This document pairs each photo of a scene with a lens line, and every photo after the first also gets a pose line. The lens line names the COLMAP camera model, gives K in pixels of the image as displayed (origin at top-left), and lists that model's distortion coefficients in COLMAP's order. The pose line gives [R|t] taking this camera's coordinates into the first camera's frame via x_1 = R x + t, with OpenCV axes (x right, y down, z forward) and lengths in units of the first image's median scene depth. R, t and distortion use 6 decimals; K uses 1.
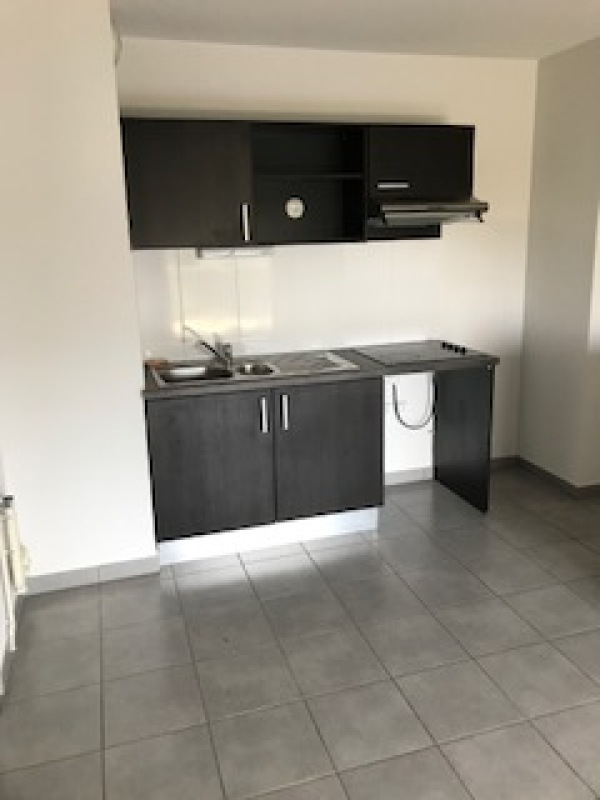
lens RADIAL K [[651.3, 0, 302.4], [0, 651.3, 393.0], [0, 0, 1]] dist [0.025865, -0.010064]
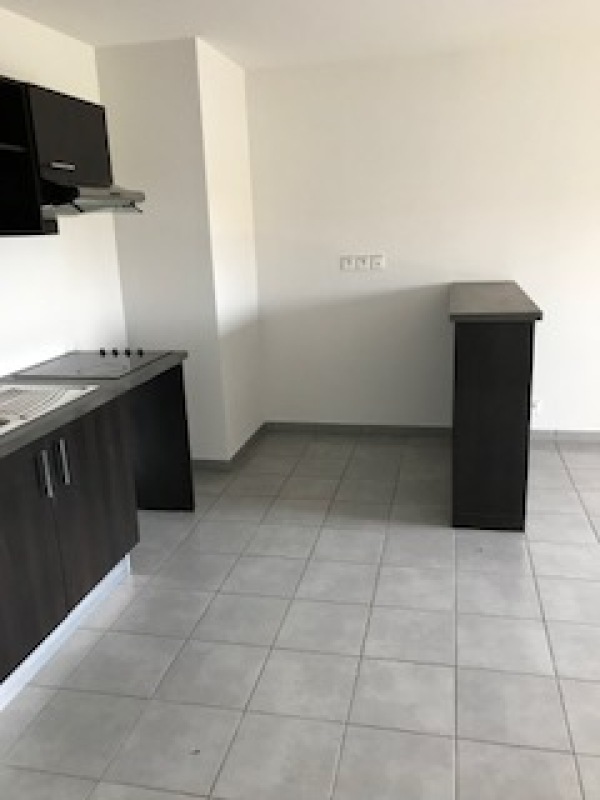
lens RADIAL K [[651.3, 0, 303.3], [0, 651.3, 409.0], [0, 0, 1]] dist [0.025865, -0.010064]
pose [[0.507964, -0.233000, 0.829267, -0.471918], [0.237307, 0.963320, 0.125304, -0.054424], [-0.828045, 0.133141, 0.544624, 0.347795]]
